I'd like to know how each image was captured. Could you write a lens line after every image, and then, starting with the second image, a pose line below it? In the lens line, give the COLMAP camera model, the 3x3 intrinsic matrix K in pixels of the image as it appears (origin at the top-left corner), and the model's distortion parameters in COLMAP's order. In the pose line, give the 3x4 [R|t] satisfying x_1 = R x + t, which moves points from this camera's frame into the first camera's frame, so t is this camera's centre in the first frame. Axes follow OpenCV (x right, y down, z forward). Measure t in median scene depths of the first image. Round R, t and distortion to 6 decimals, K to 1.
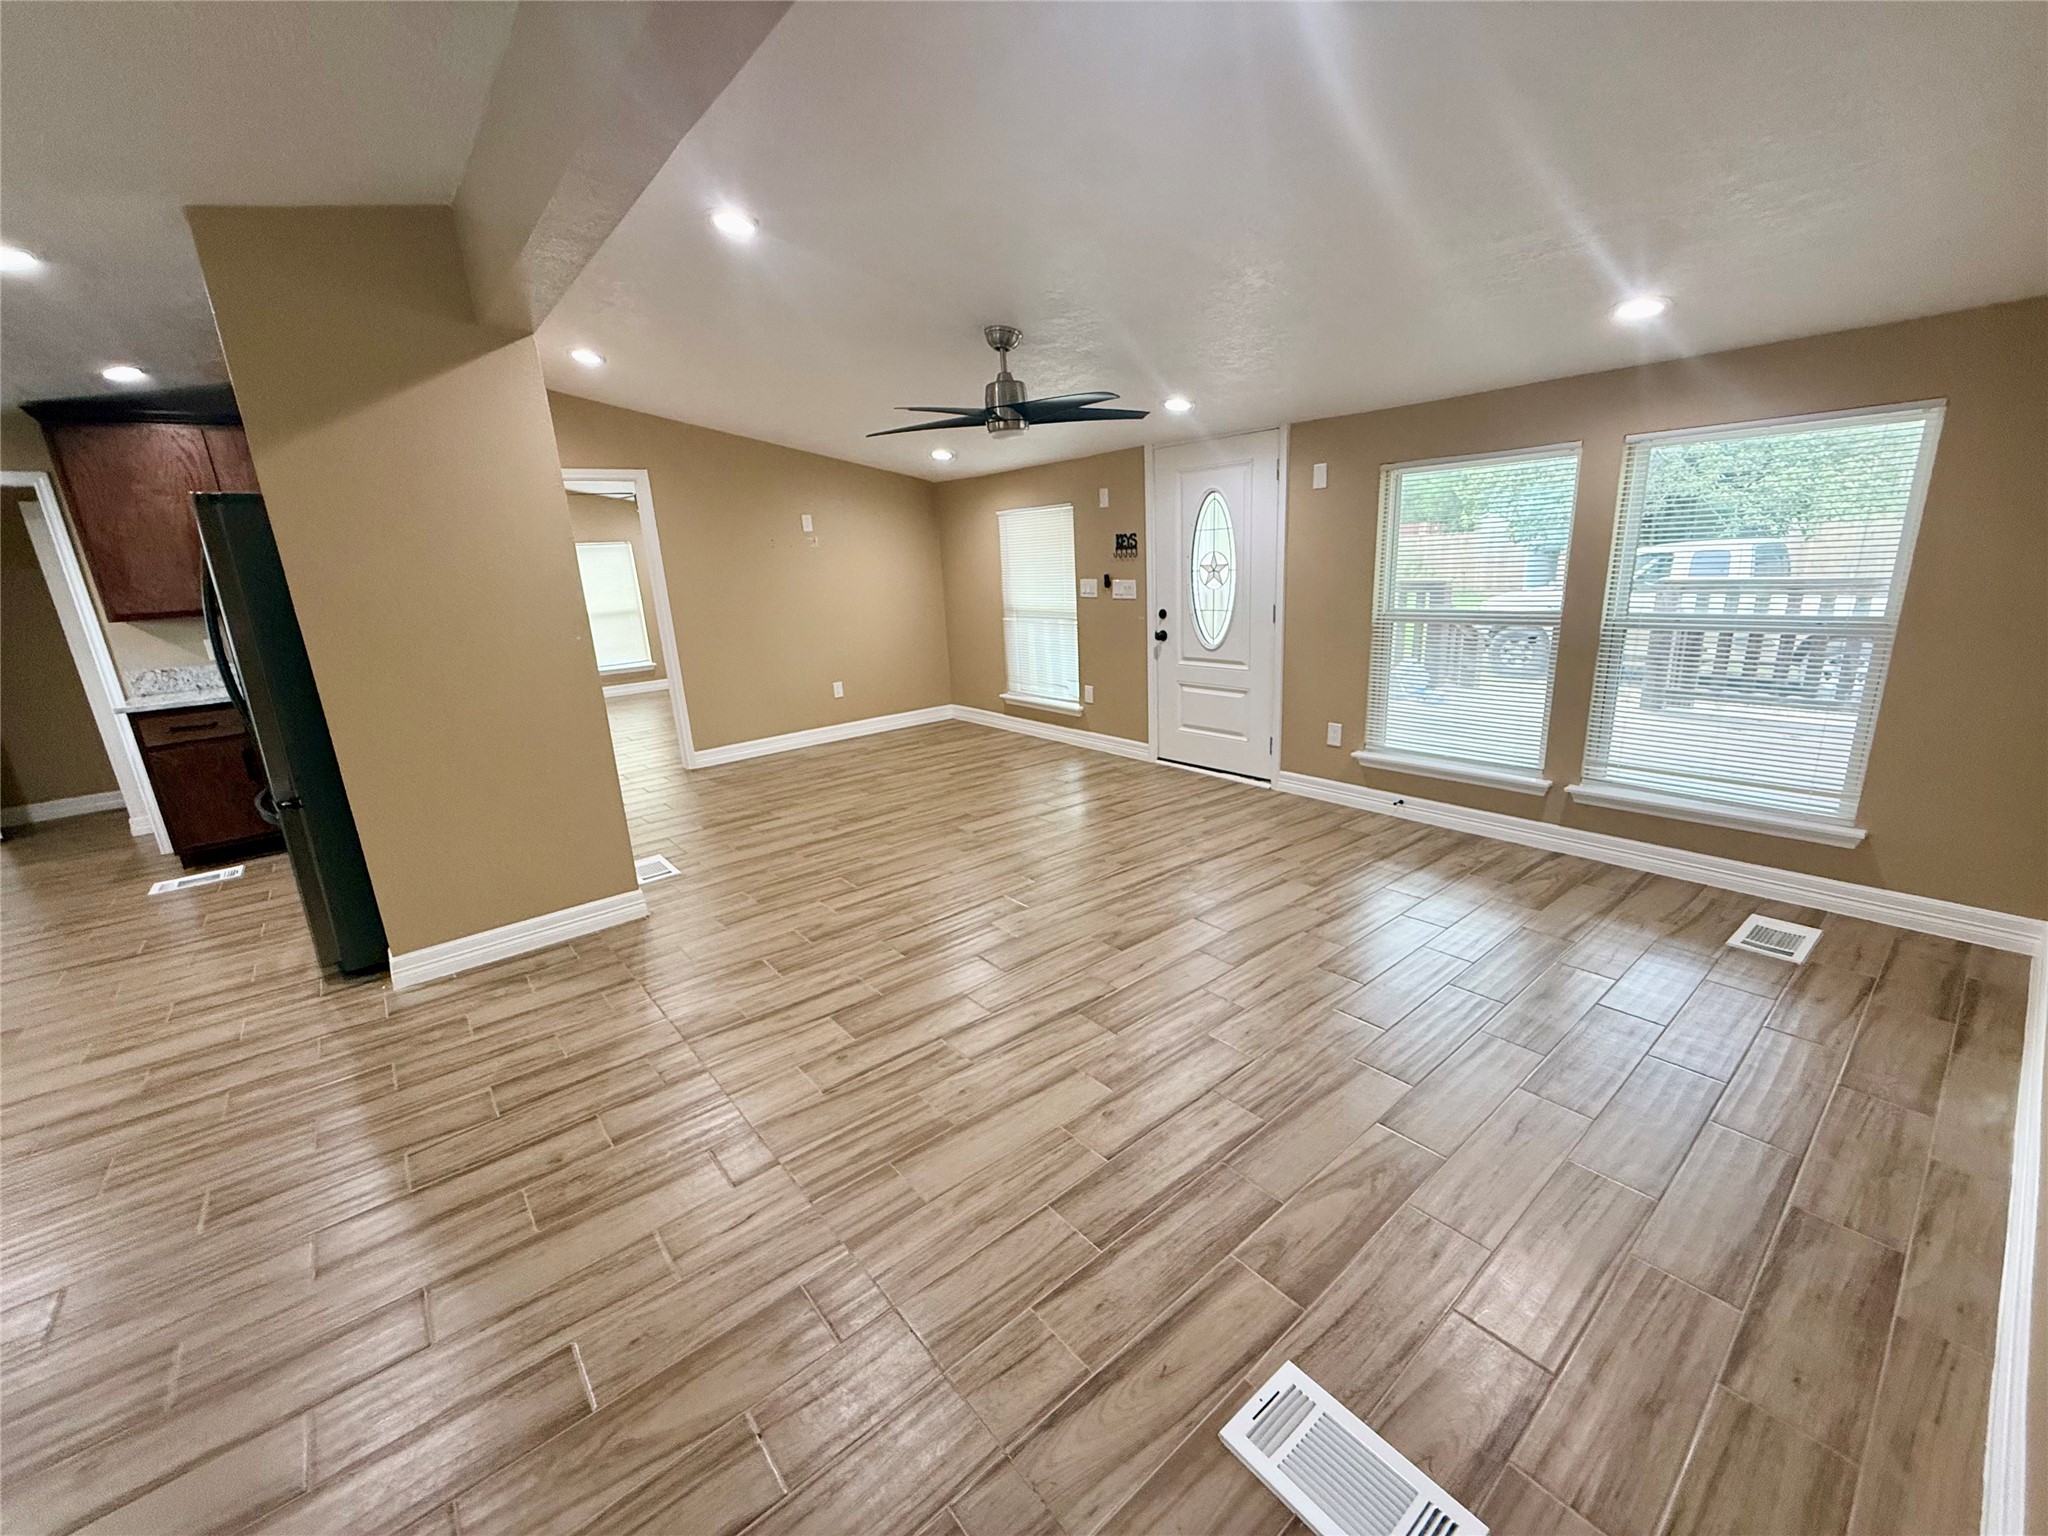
lens RADIAL K [[819.1, 0, 1022.1], [0, 819.1, 769.2], [0, 0, 1]] dist [0.001111, -0.000041]
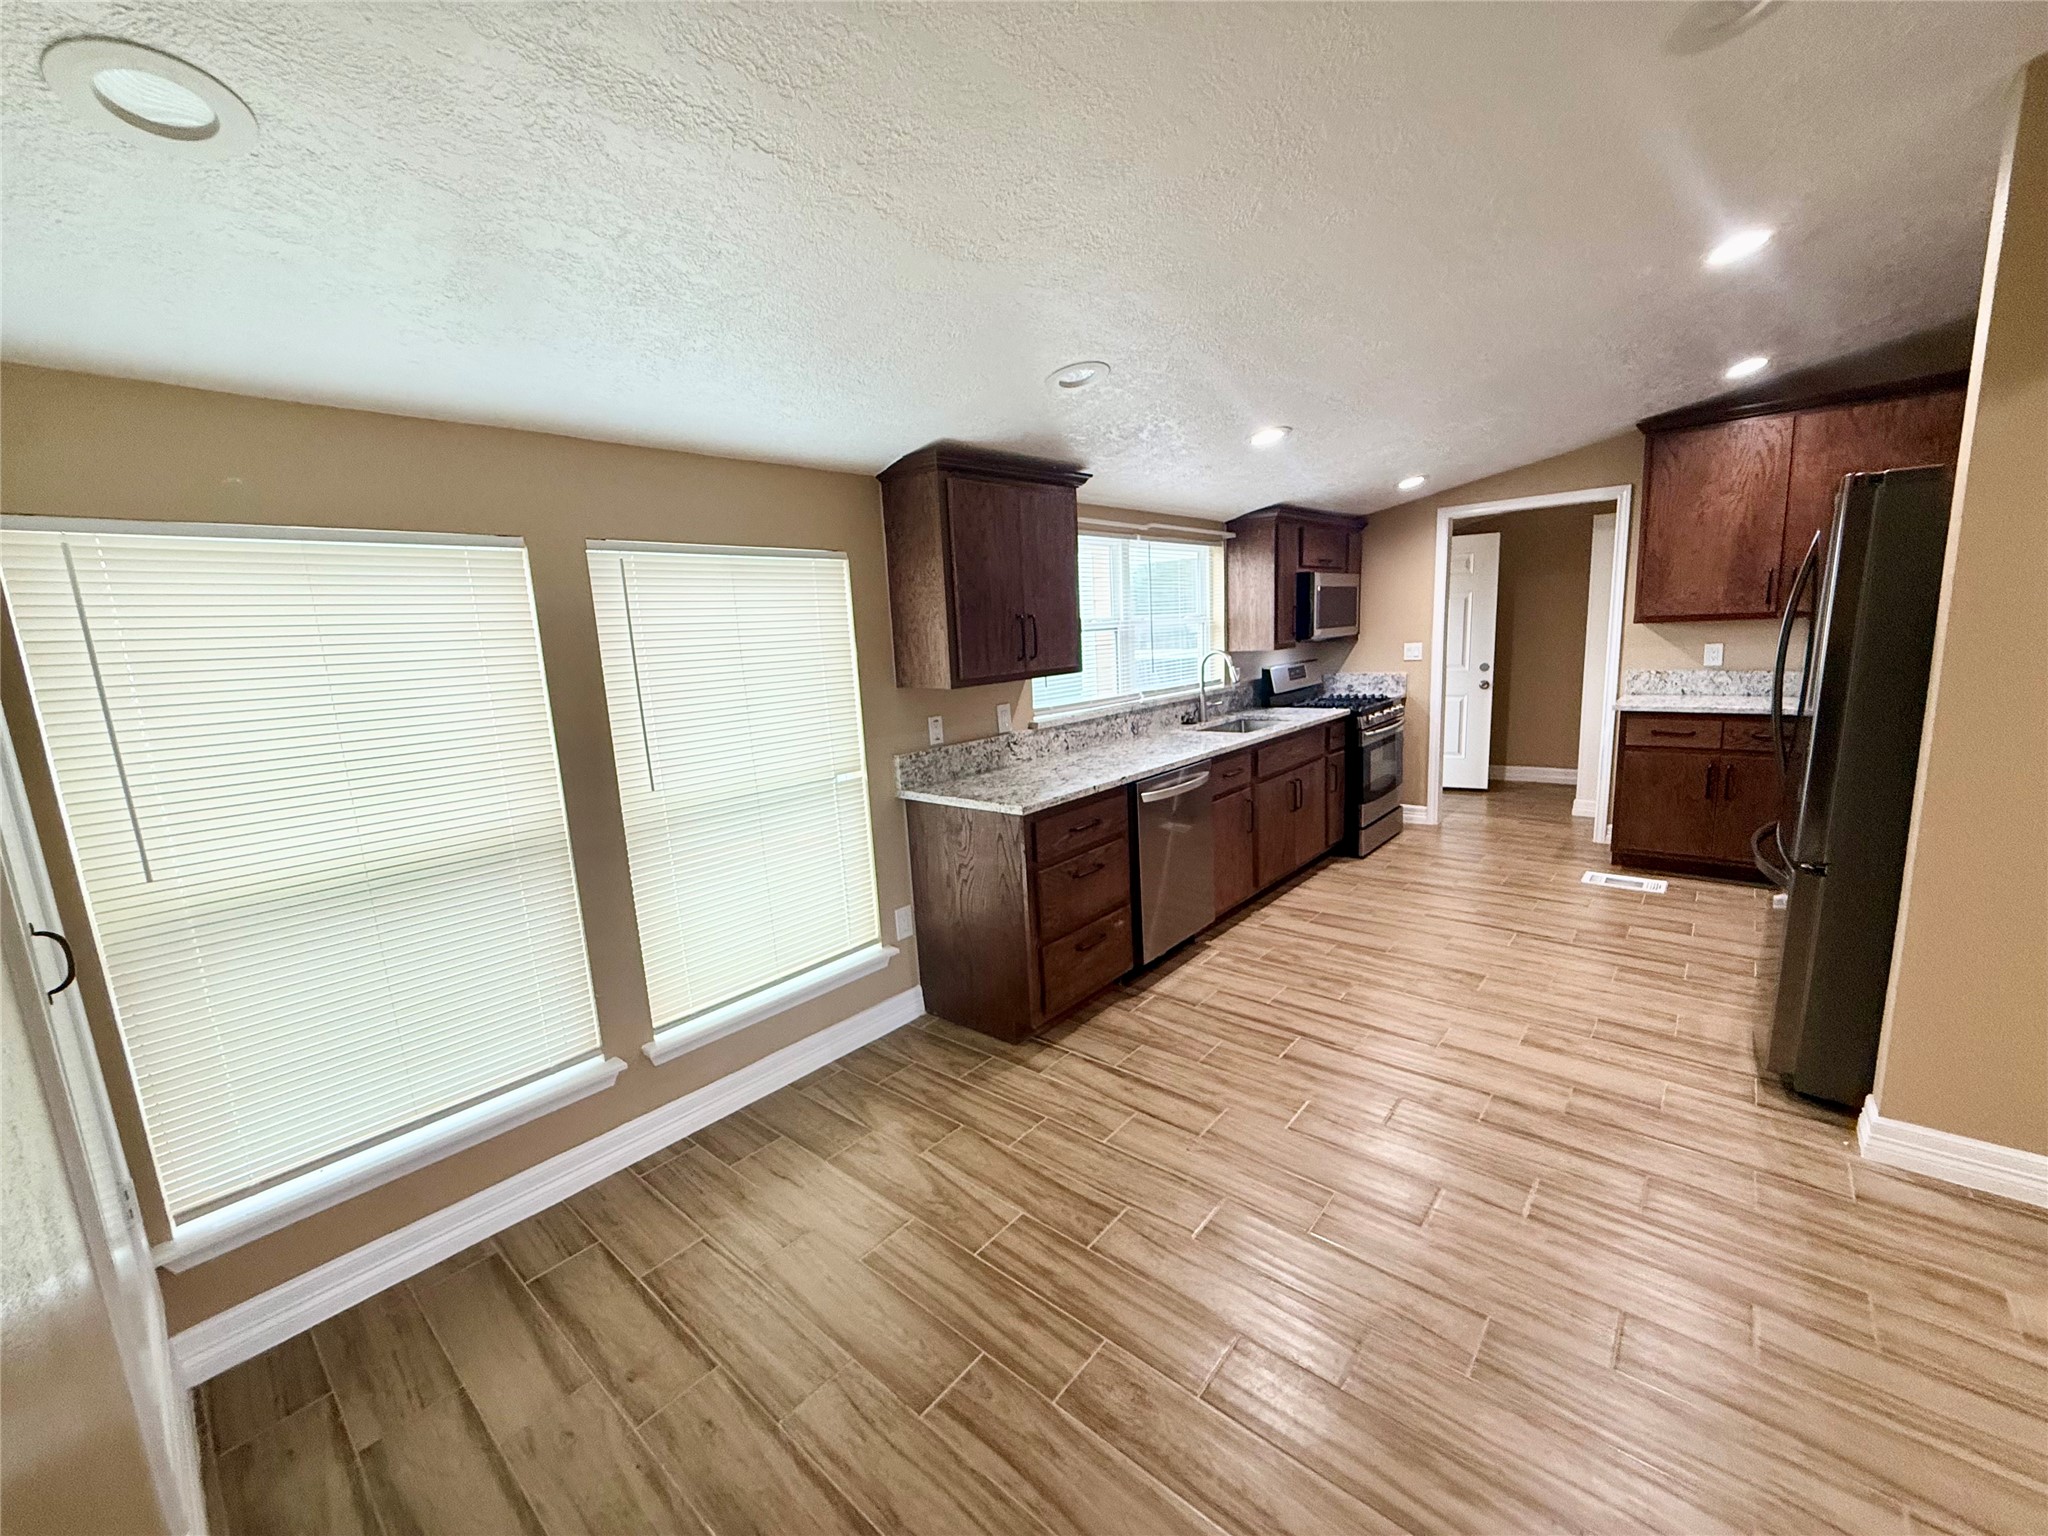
lens RADIAL K [[819.1, 0, 1022.1], [0, 819.1, 769.2], [0, 0, 1]] dist [0.001111, -0.000041]
pose [[0.164427, 0.213528, -0.963000, -0.222293], [-0.213404, 0.960867, 0.176618, -0.020556], [0.963028, 0.176467, 0.203561, 0.074402]]
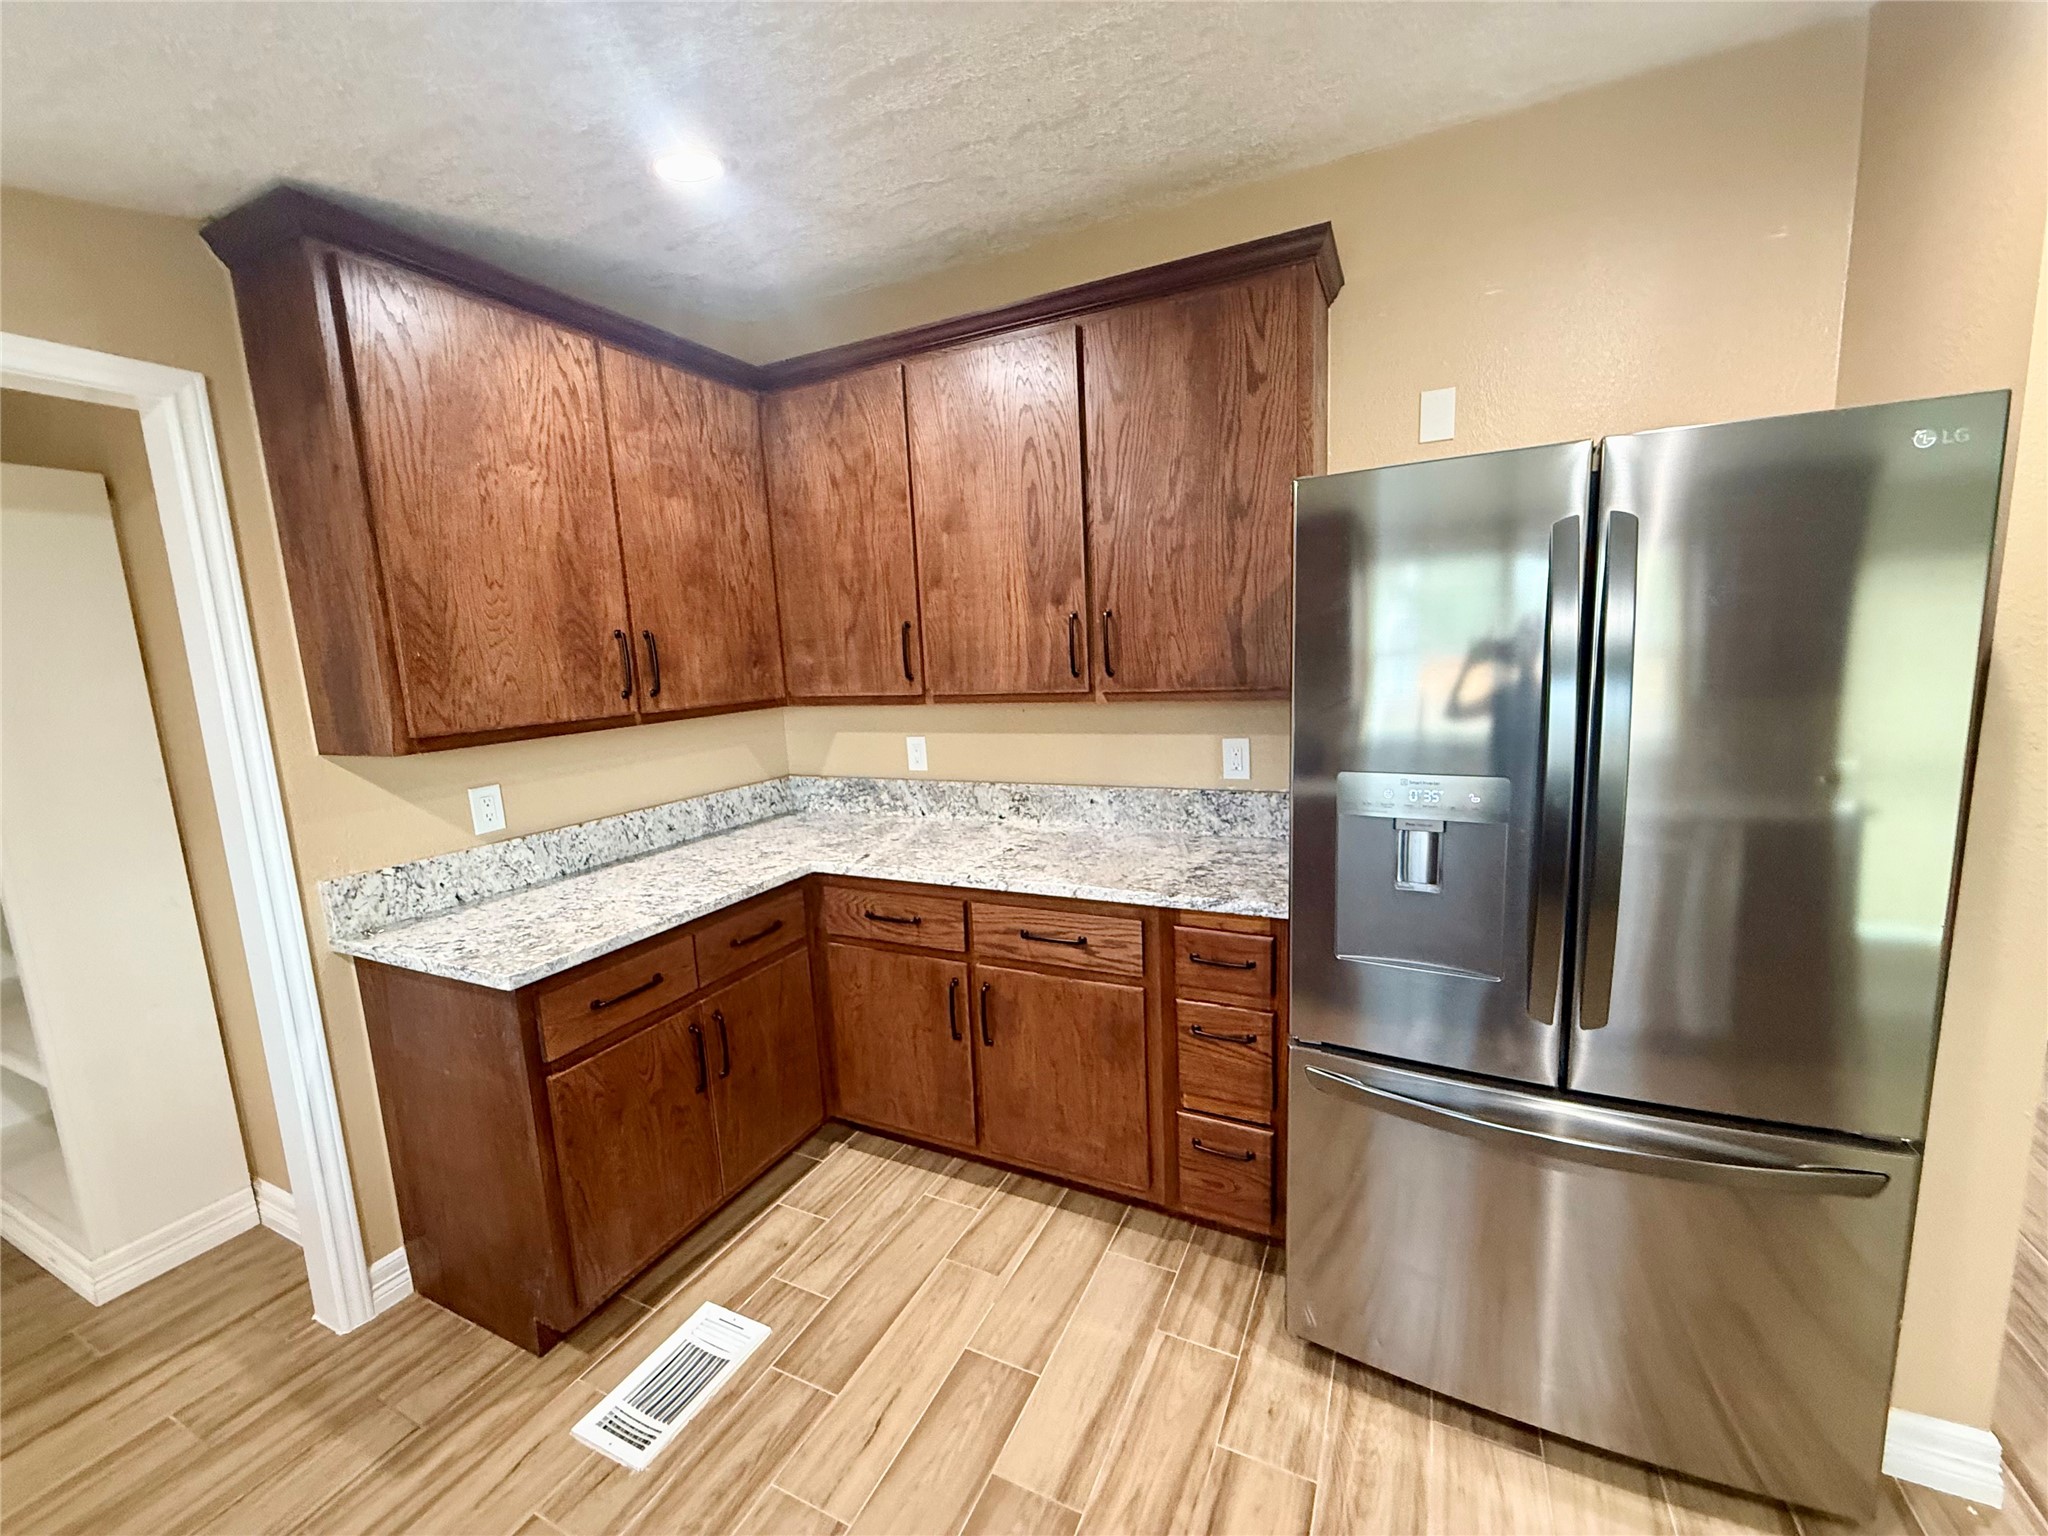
lens RADIAL K [[819.1, 0, 1022.1], [0, 819.1, 769.2], [0, 0, 1]] dist [0.001111, -0.000041]
pose [[0.910939, -0.048545, 0.409675, -1.165428], [0.103404, 0.988220, -0.112825, -0.113276], [-0.399372, 0.145138, 0.905228, 0.611541]]
